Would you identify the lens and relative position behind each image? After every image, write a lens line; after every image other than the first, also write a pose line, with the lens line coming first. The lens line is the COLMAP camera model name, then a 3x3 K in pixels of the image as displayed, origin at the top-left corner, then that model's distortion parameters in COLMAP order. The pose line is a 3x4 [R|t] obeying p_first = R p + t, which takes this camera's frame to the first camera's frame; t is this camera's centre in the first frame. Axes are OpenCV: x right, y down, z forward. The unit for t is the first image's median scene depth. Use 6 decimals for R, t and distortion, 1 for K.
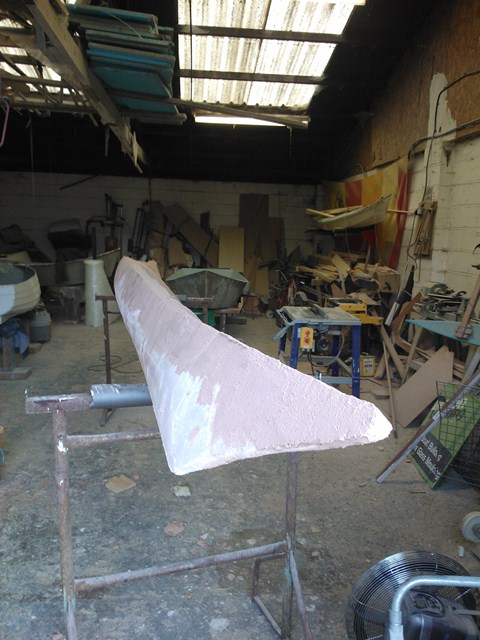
lens RADIAL K [[538.8, 0, 241.2], [0, 538.8, 324.9], [0, 0, 1]] dist [0.088100, -0.238320]
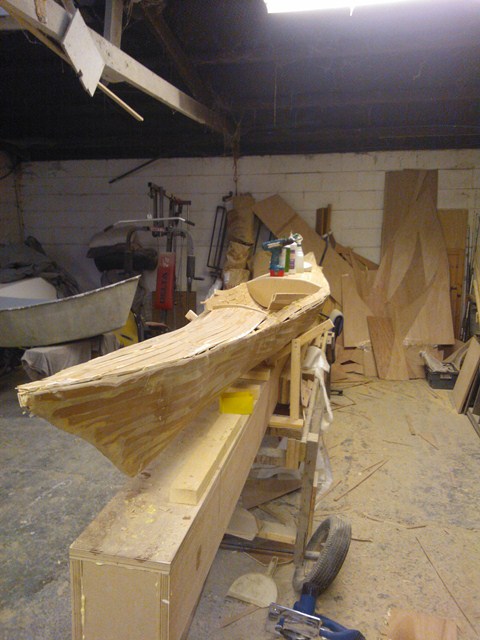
lens RADIAL K [[538.8, 0, 241.2], [0, 538.8, 324.9], [0, 0, 1]] dist [0.088100, -0.238320]
pose [[0.949674, 0.018778, -0.312676, 0.056997], [-0.023130, 0.999680, -0.010215, -0.110169], [0.312384, 0.016933, 0.949805, 0.645008]]
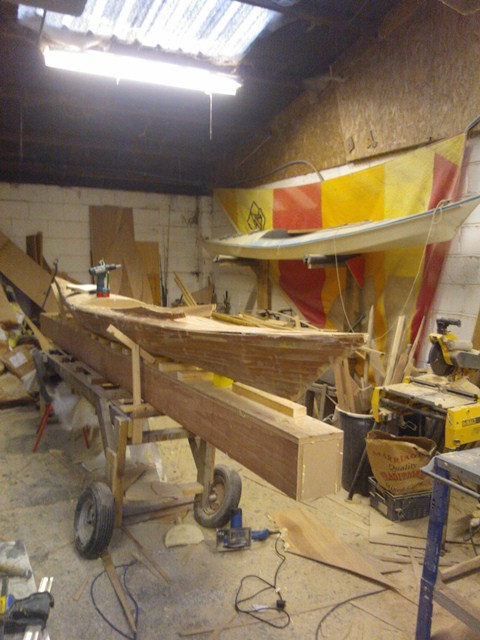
lens RADIAL K [[538.8, 0, 241.2], [0, 538.8, 324.9], [0, 0, 1]] dist [0.088100, -0.238320]
pose [[0.917801, -0.066283, 0.391469, -0.158417], [0.085565, 0.995819, -0.031998, -0.100411], [-0.387711, 0.062864, 0.919635, 0.538026]]
